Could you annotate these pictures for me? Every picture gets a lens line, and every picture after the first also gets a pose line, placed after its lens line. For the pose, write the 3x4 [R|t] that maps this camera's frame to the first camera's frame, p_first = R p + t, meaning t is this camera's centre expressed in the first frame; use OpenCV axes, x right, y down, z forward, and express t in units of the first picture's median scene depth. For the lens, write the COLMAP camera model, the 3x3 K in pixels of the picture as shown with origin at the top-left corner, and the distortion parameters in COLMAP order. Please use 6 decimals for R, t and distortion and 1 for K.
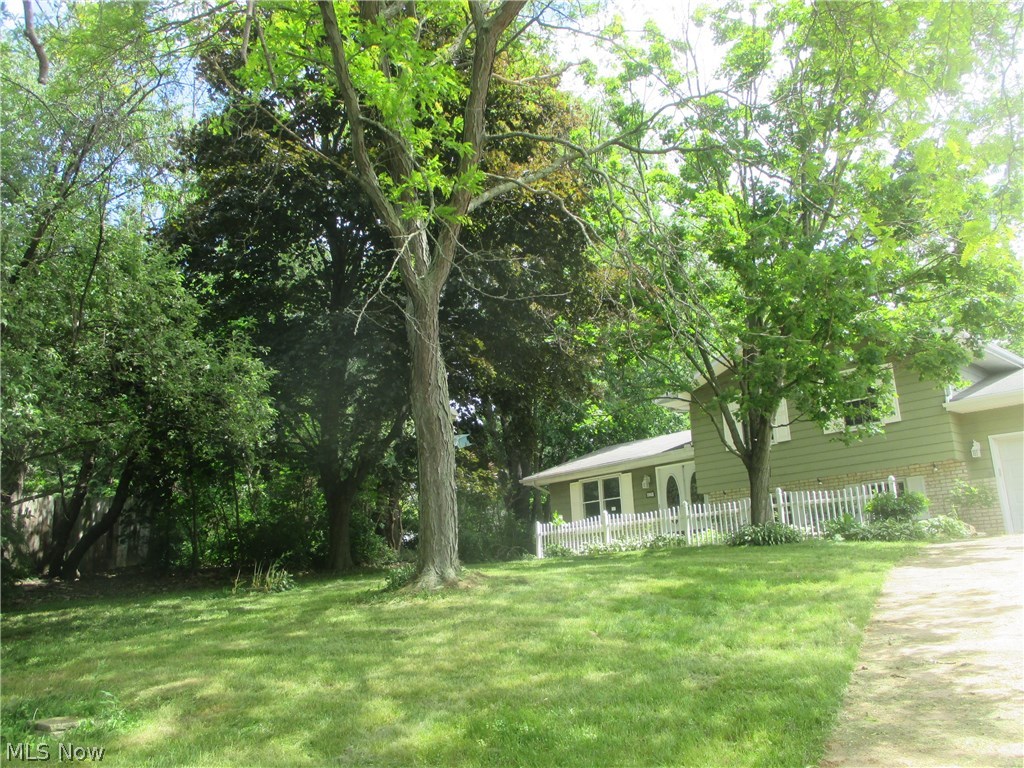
lens RADIAL K [[852.4, 0, 509.5], [0, 852.4, 382.3], [0, 0, 1]] dist [0.005171, 0.002730]
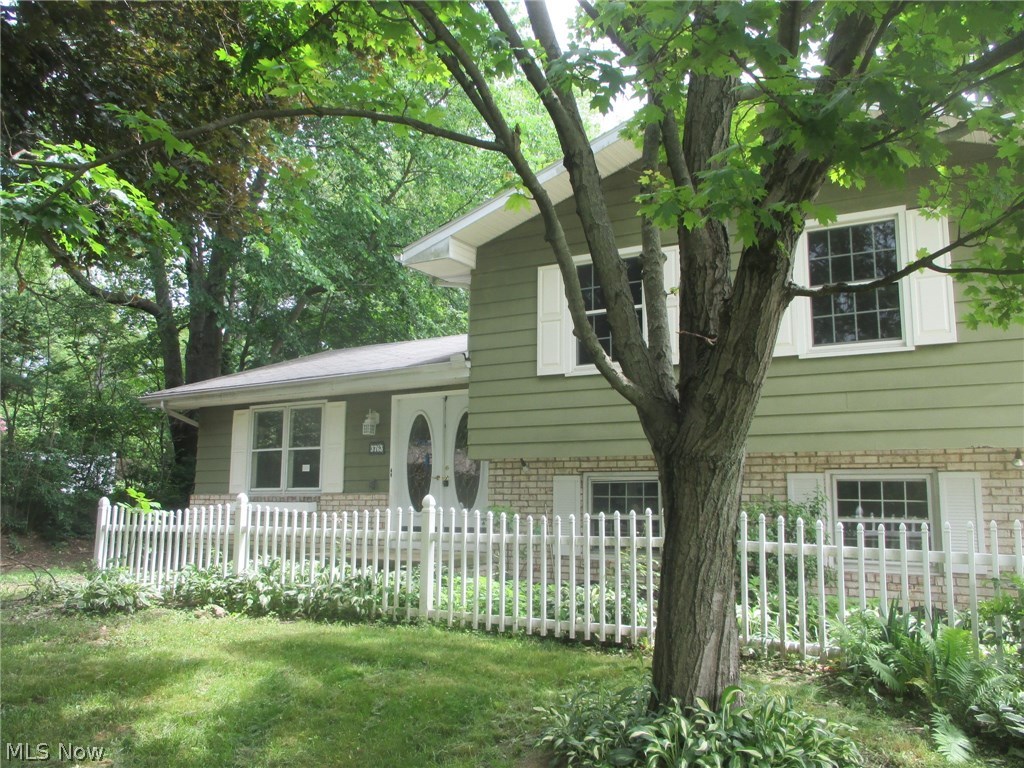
lens RADIAL K [[852.4, 0, 511.4], [0, 852.4, 382.9], [0, 0, 1]] dist [0.005171, 0.002730]
pose [[0.962636, 0.078547, 0.259156, 0.105598], [-0.107116, 0.989404, 0.098006, 0.034386], [-0.248712, -0.122103, 0.960850, 0.488199]]
